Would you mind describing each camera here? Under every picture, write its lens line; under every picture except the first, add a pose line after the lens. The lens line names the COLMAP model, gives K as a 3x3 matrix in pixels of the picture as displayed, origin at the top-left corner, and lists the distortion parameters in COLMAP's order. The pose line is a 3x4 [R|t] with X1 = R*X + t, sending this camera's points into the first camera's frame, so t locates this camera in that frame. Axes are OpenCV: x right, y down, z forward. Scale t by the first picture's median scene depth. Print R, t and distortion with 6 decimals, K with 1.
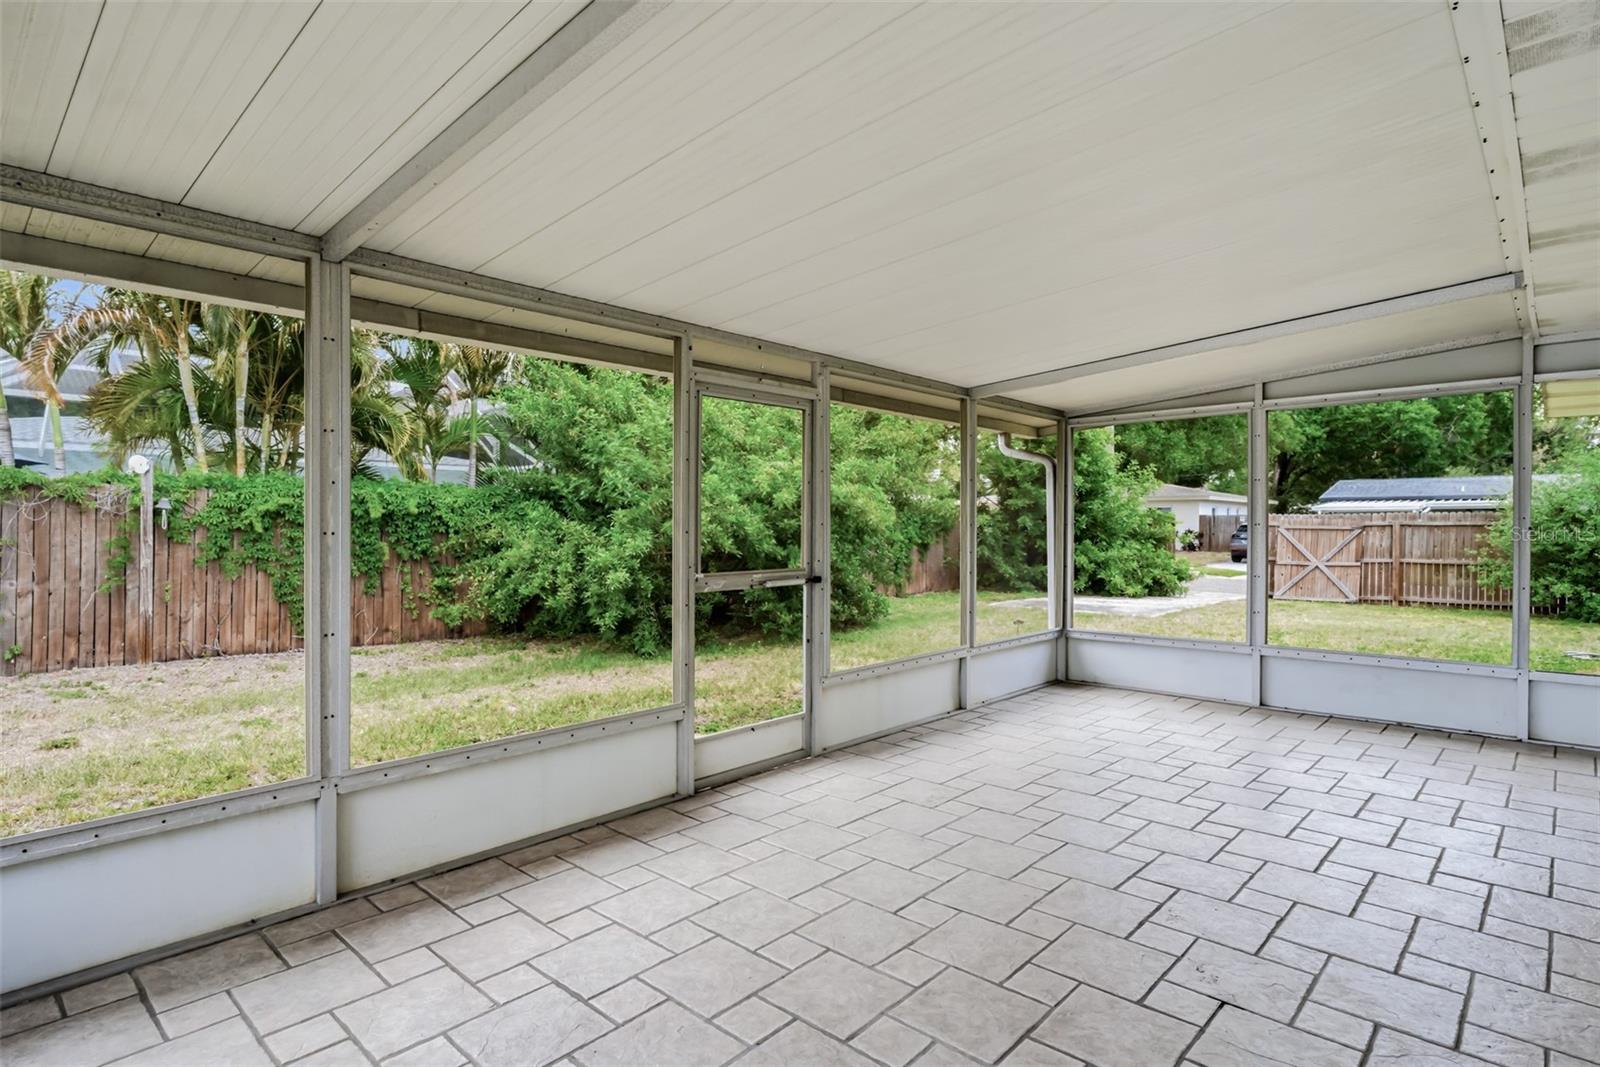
lens RADIAL K [[841.6, 0, 805.3], [0, 841.6, 530.1], [0, 0, 1]] dist [0.003410, 0.001004]
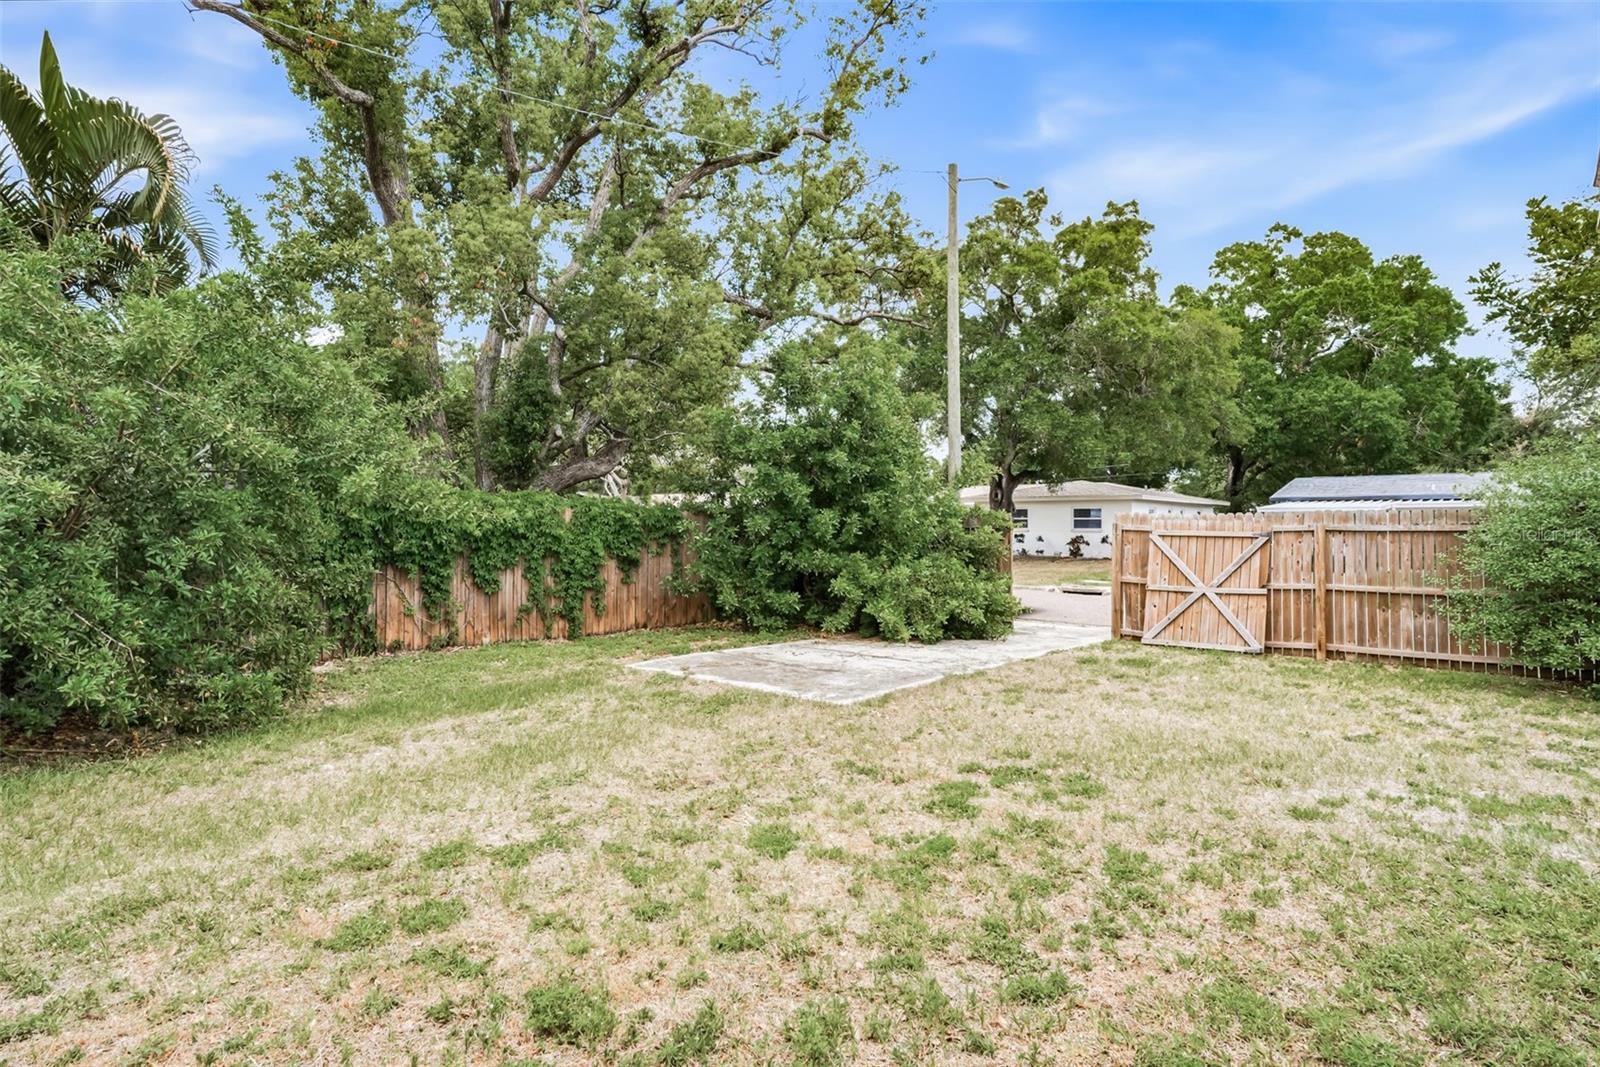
lens RADIAL K [[860.6, 0, 799.8], [0, 860.6, 488.6], [0, 0, 1]] dist [0.000926, 0.000493]
pose [[0.999756, 0.002488, 0.021953, 0.260218], [-0.001334, 0.998624, -0.052432, -0.002360], [-0.022053, 0.052390, 0.998383, 0.316779]]
